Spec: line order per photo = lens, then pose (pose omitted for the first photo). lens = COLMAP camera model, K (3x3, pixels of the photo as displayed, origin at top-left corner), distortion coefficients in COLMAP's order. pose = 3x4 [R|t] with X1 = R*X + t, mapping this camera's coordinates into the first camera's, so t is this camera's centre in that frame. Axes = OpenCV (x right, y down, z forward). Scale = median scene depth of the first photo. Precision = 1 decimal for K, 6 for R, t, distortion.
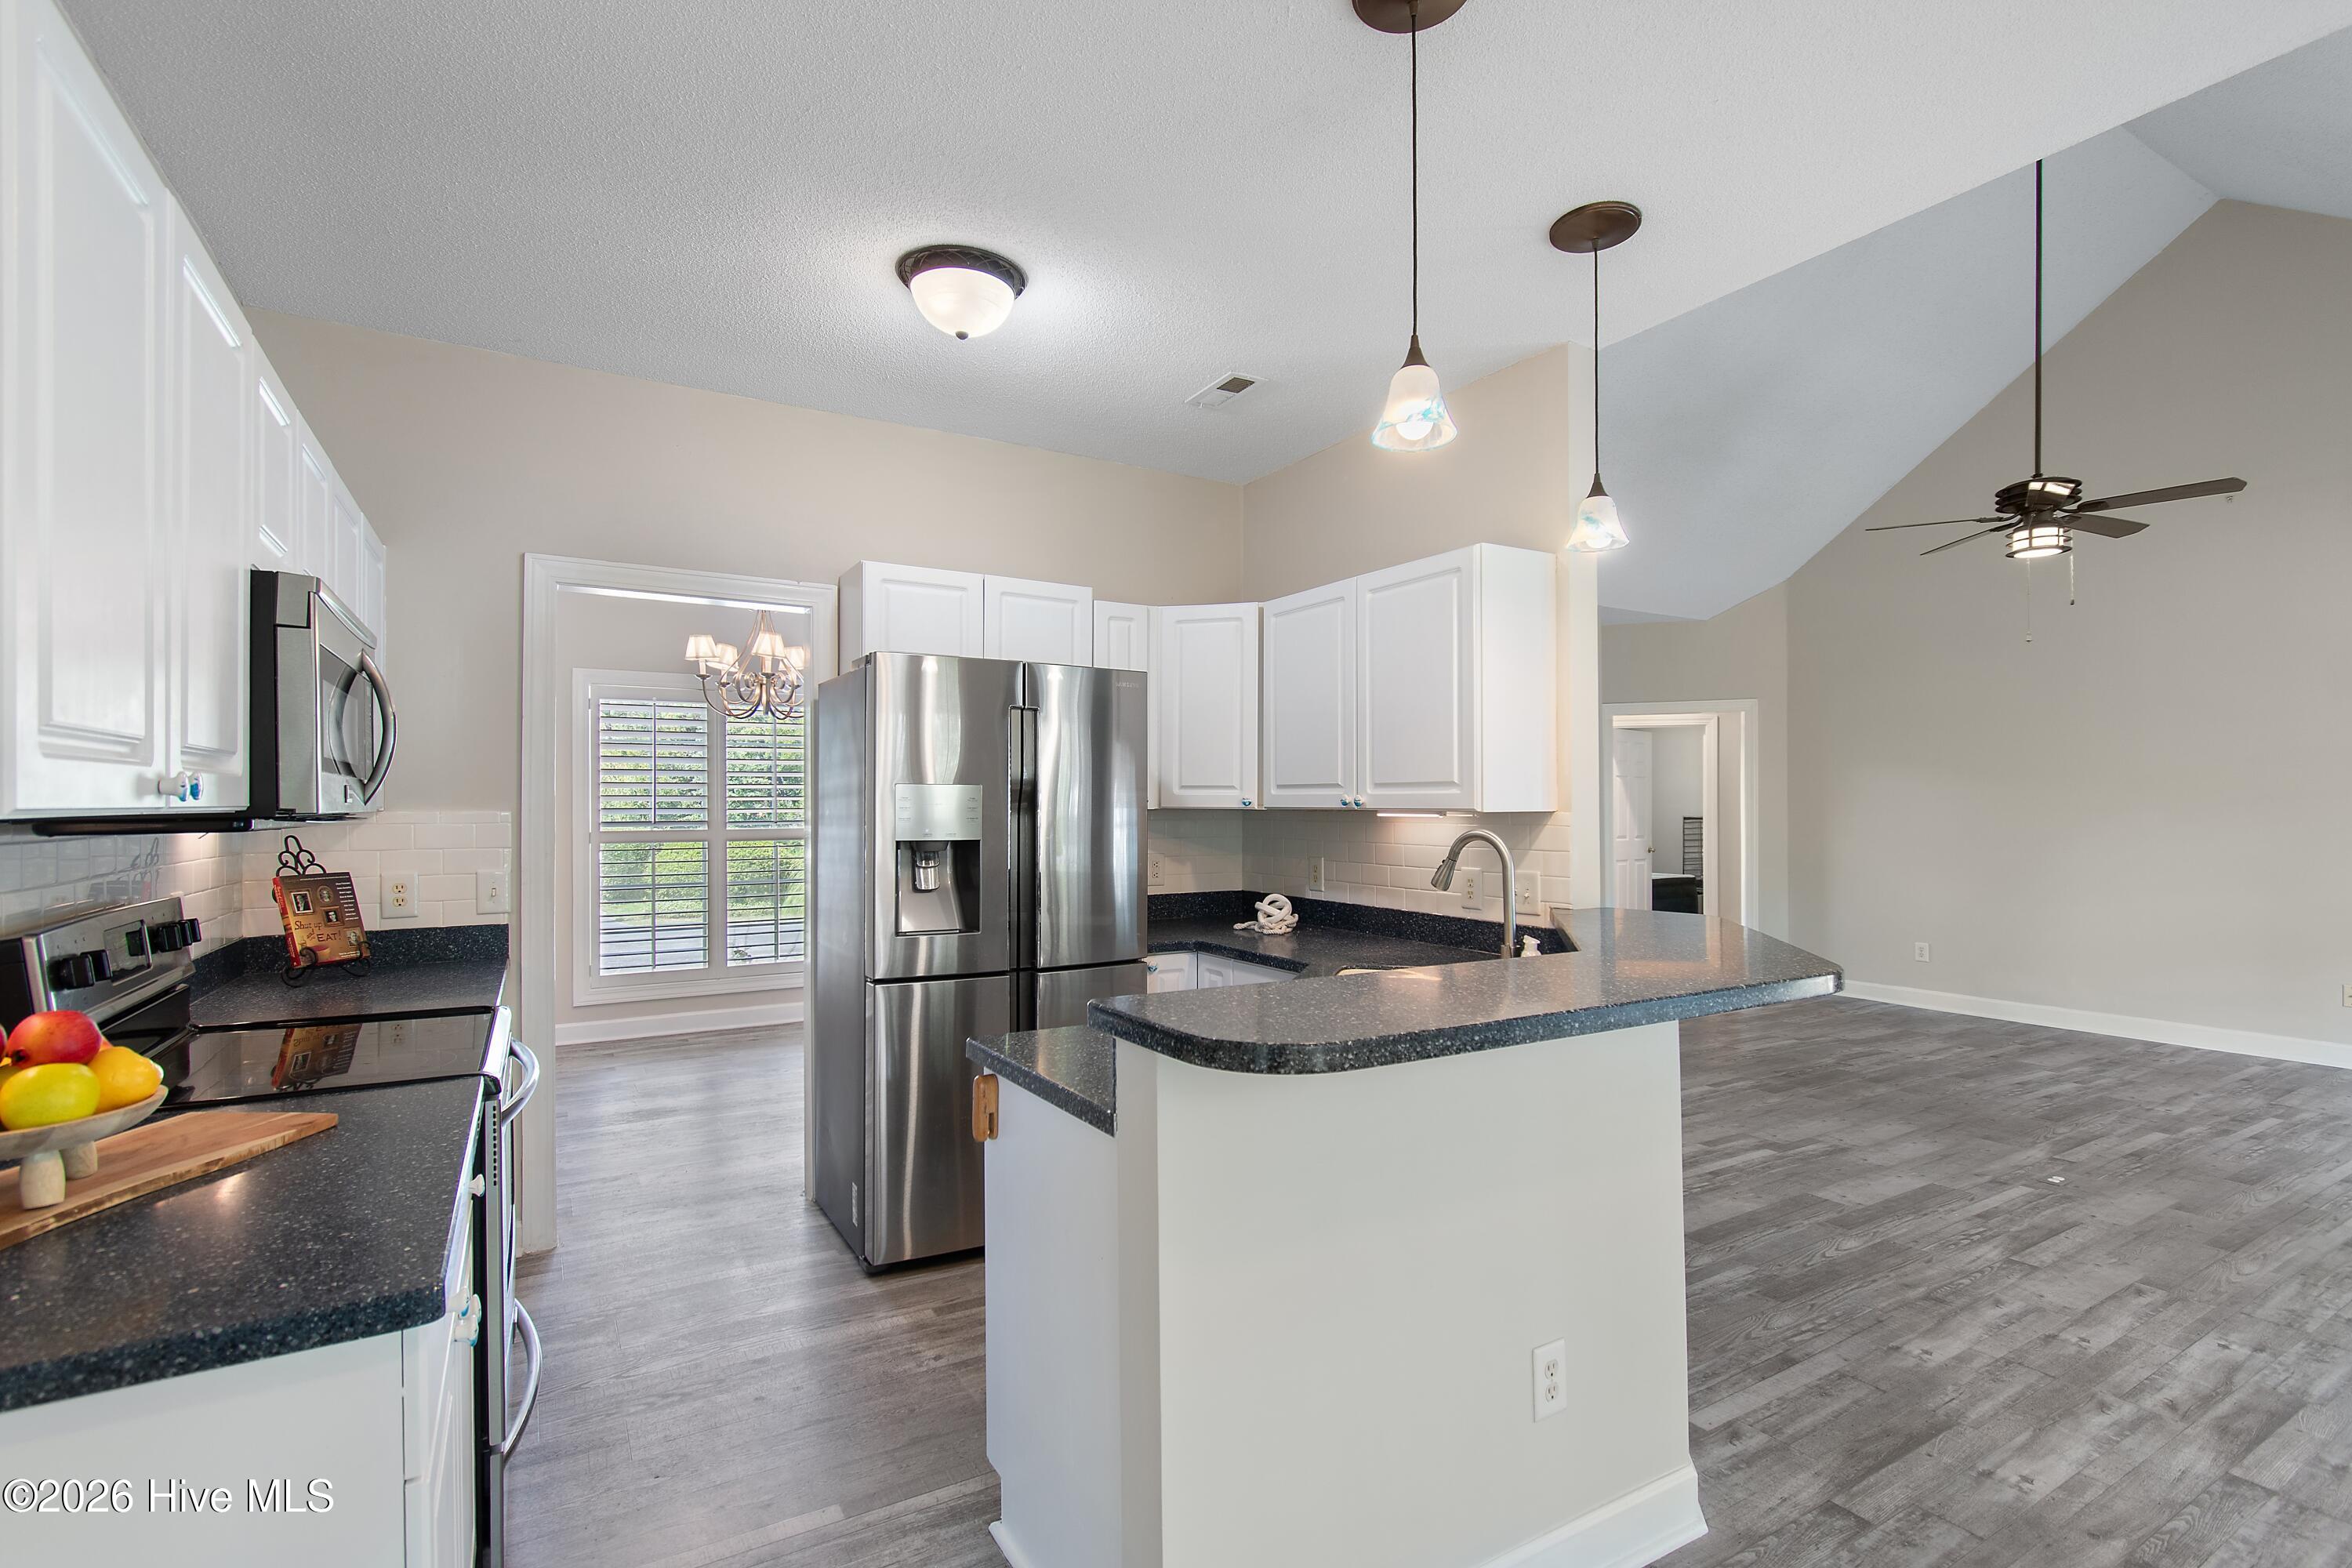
lens RADIAL K [[1077.9, 0, 1167.3], [0, 1077.9, 809.2], [0, 0, 1]] dist [-0.012613, -0.000283]
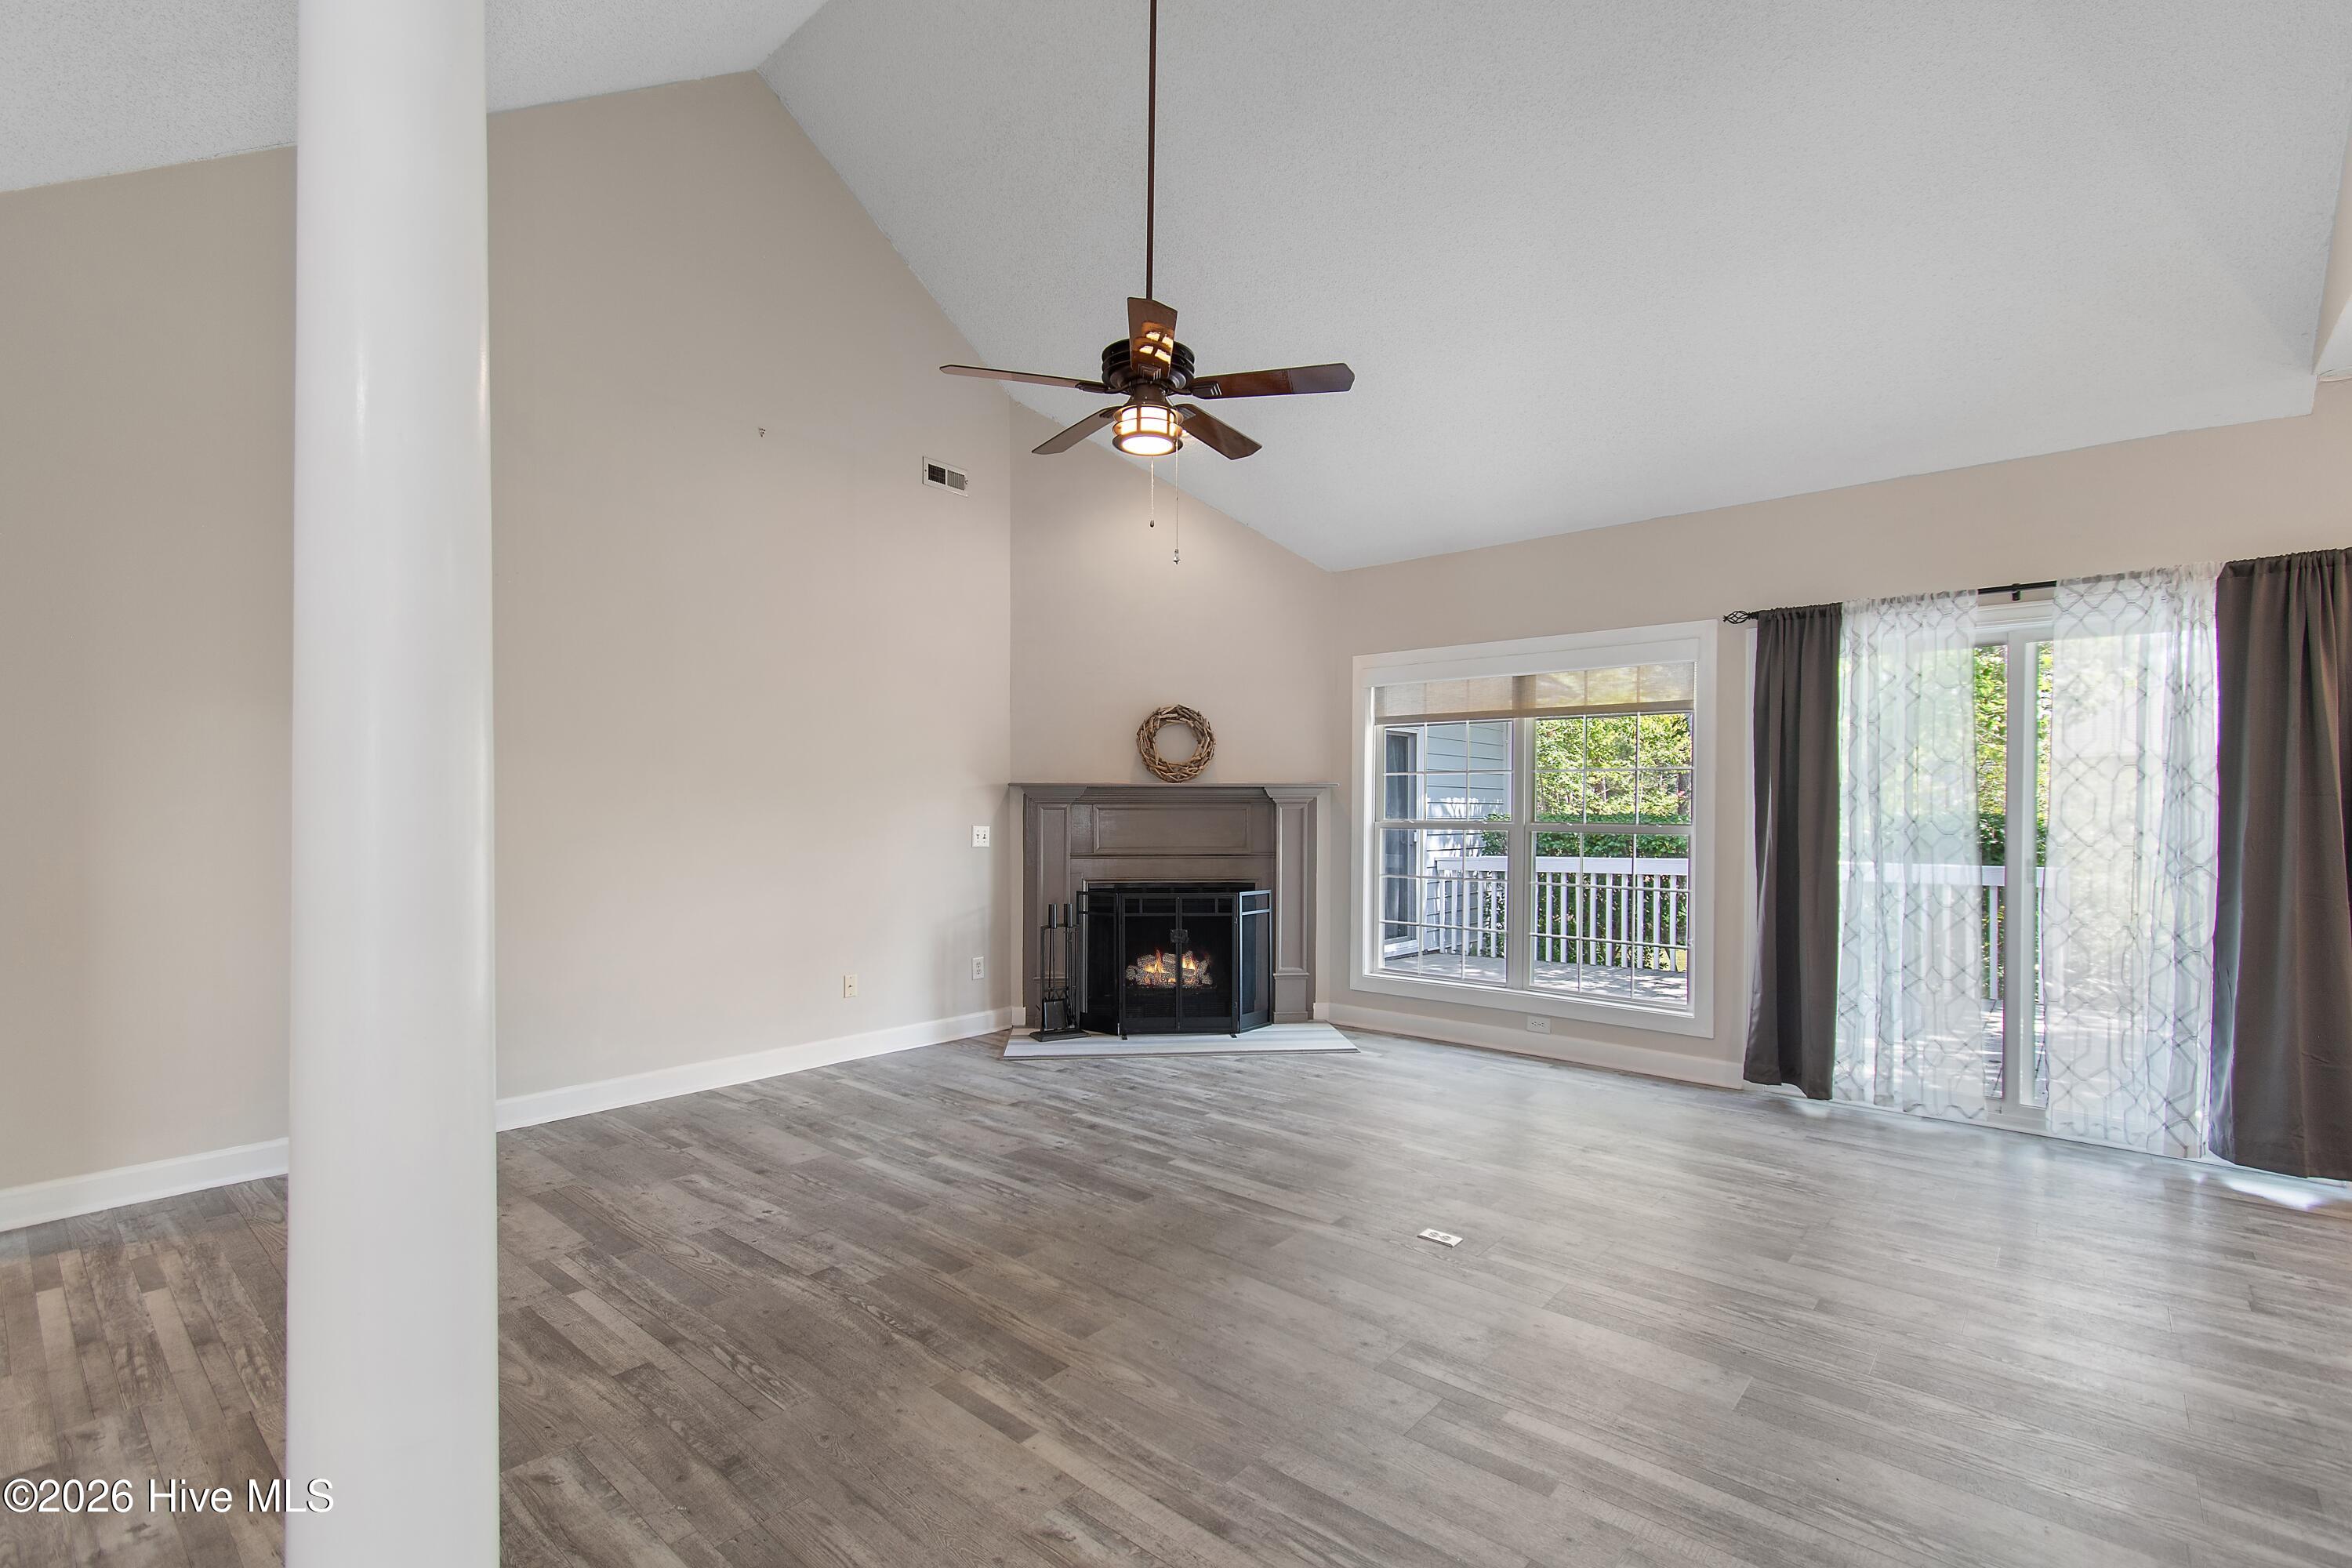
lens RADIAL K [[1082.7, 0, 1126.5], [0, 1082.7, 830.1], [0, 0, 1]] dist [0.002996, 0.000832]
pose [[-0.319937, -0.020055, 0.947227, 0.120112], [0.002800, 0.999752, 0.022113, 0.015688], [-0.947435, 0.009727, -0.319801, 1.359640]]
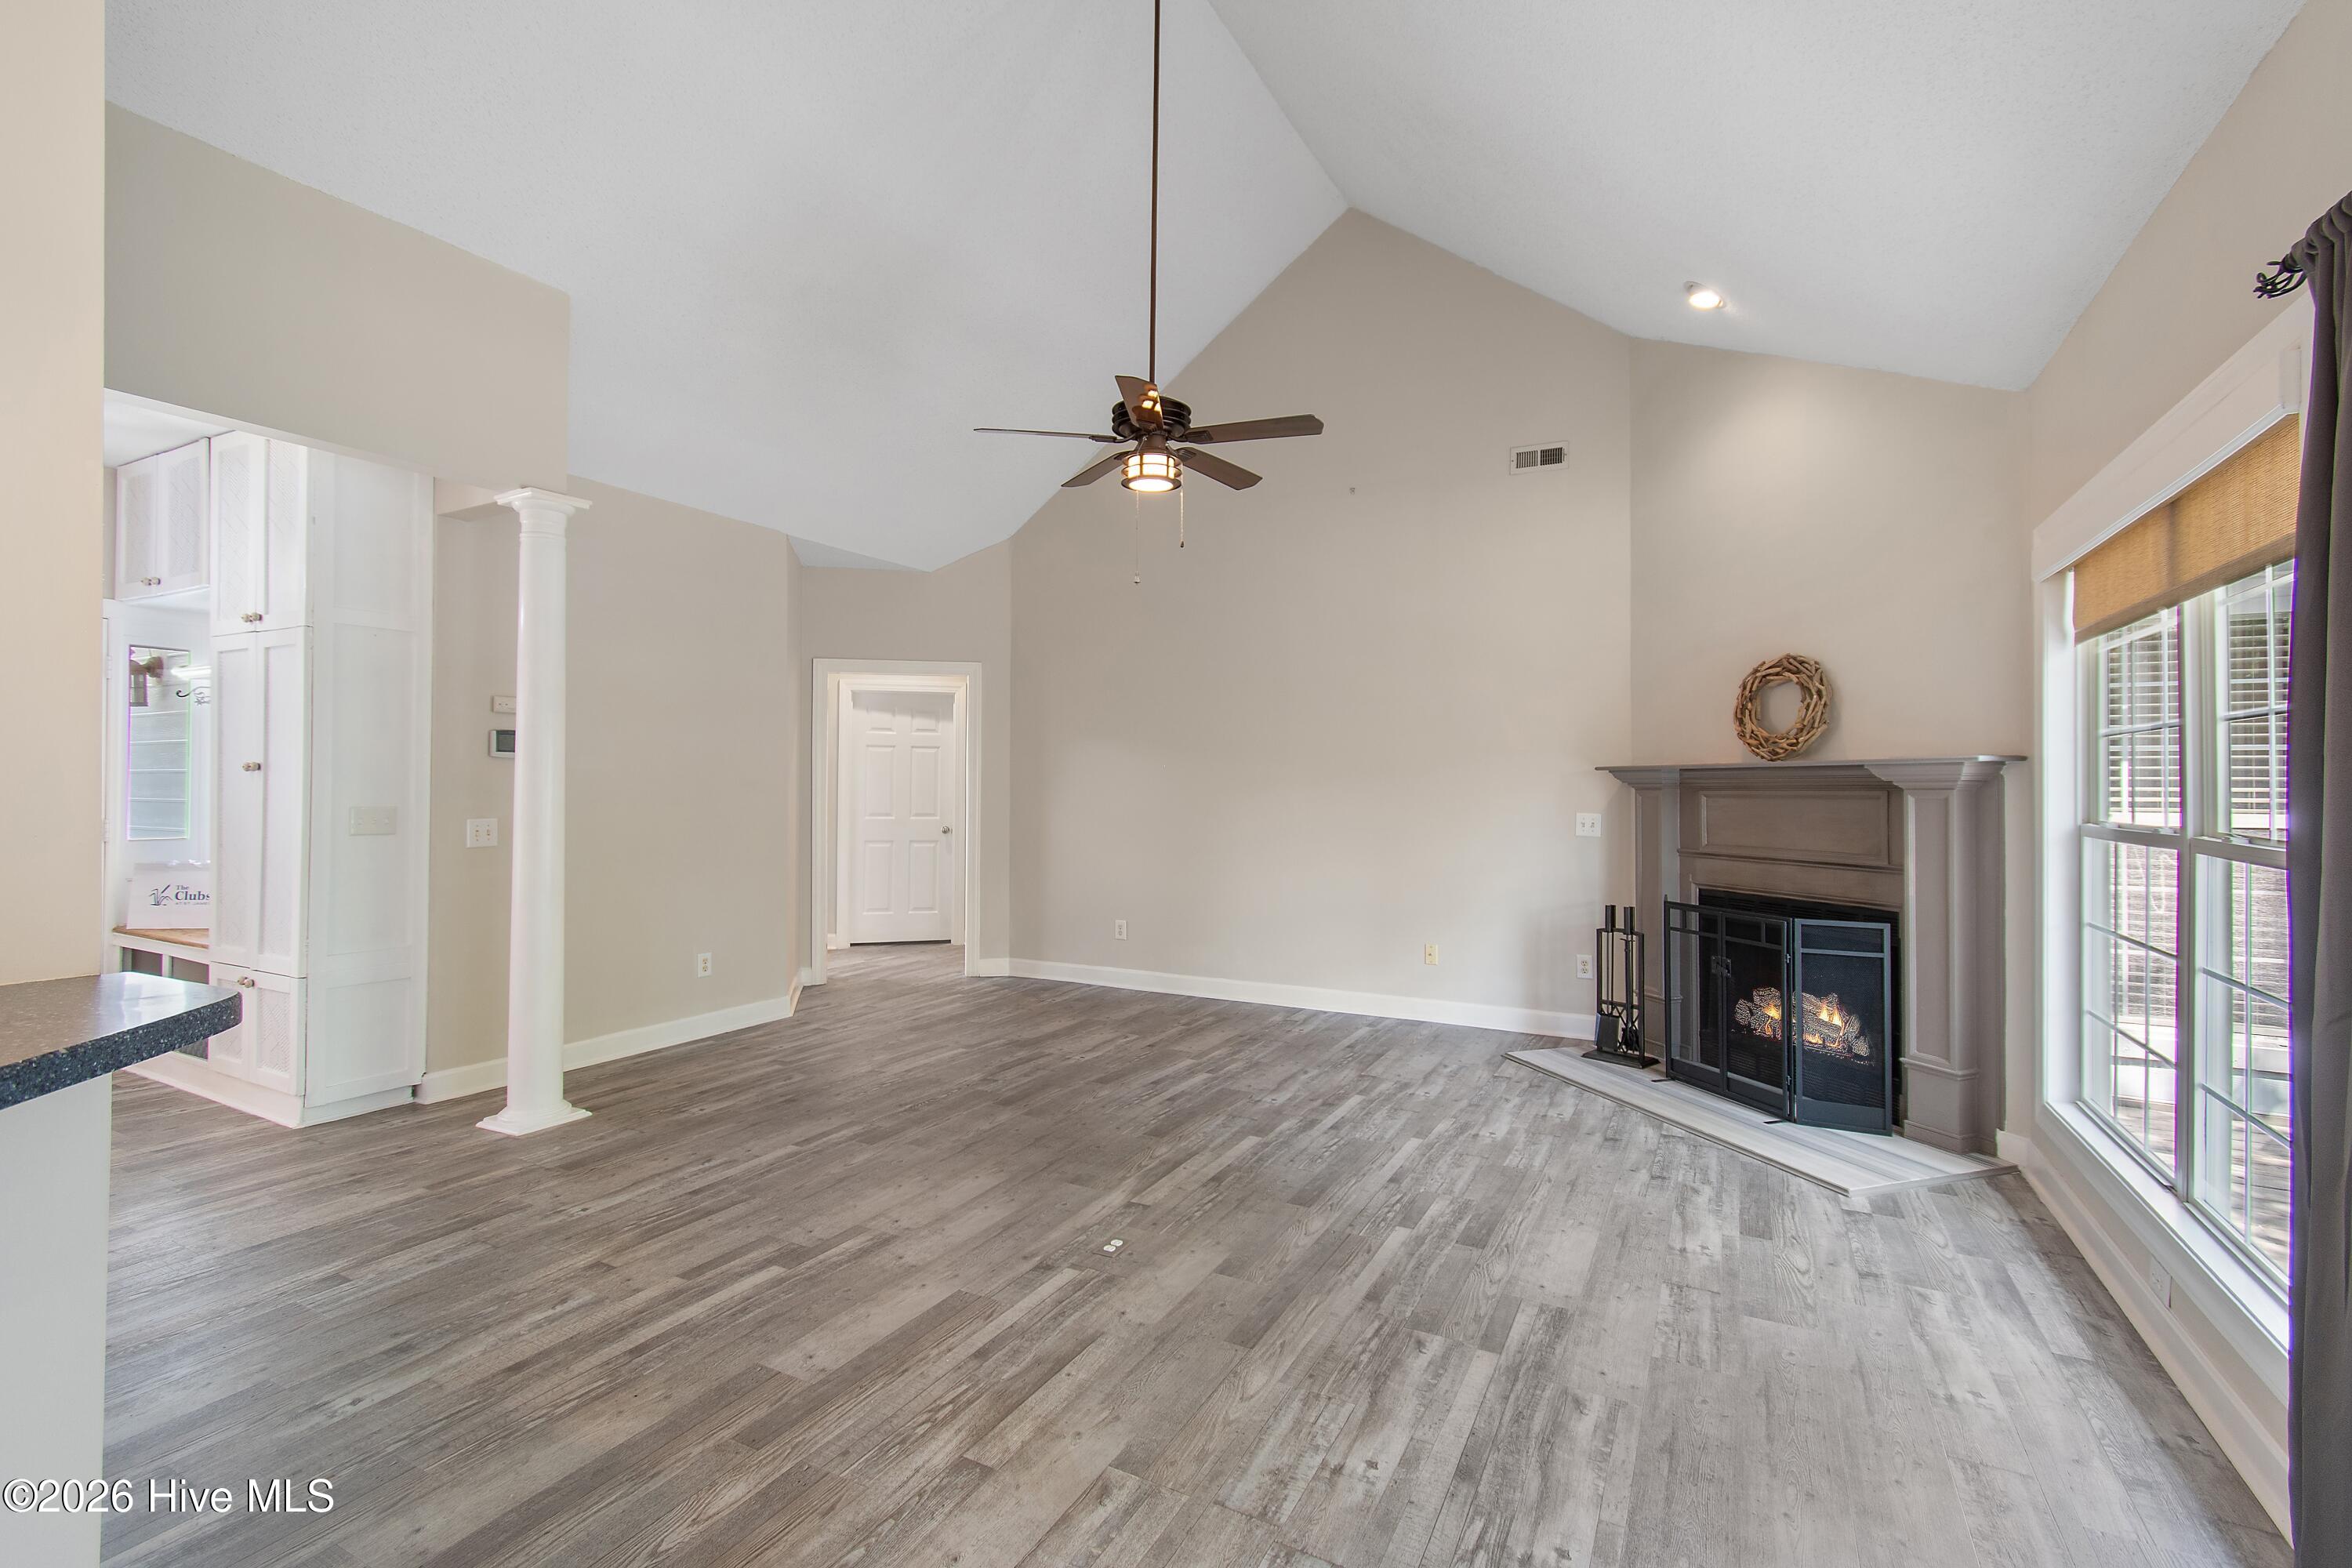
lens RADIAL K [[1038.2, 0, 1177.8], [0, 1038.2, 778.8], [0, 0, 1]] dist [0.001338, -0.000165]
pose [[0.849336, 0.005068, 0.527829, 0.429748], [0.000365, 0.999948, -0.010188, 0.011802], [-0.527853, 0.008846, 0.849290, 0.297649]]
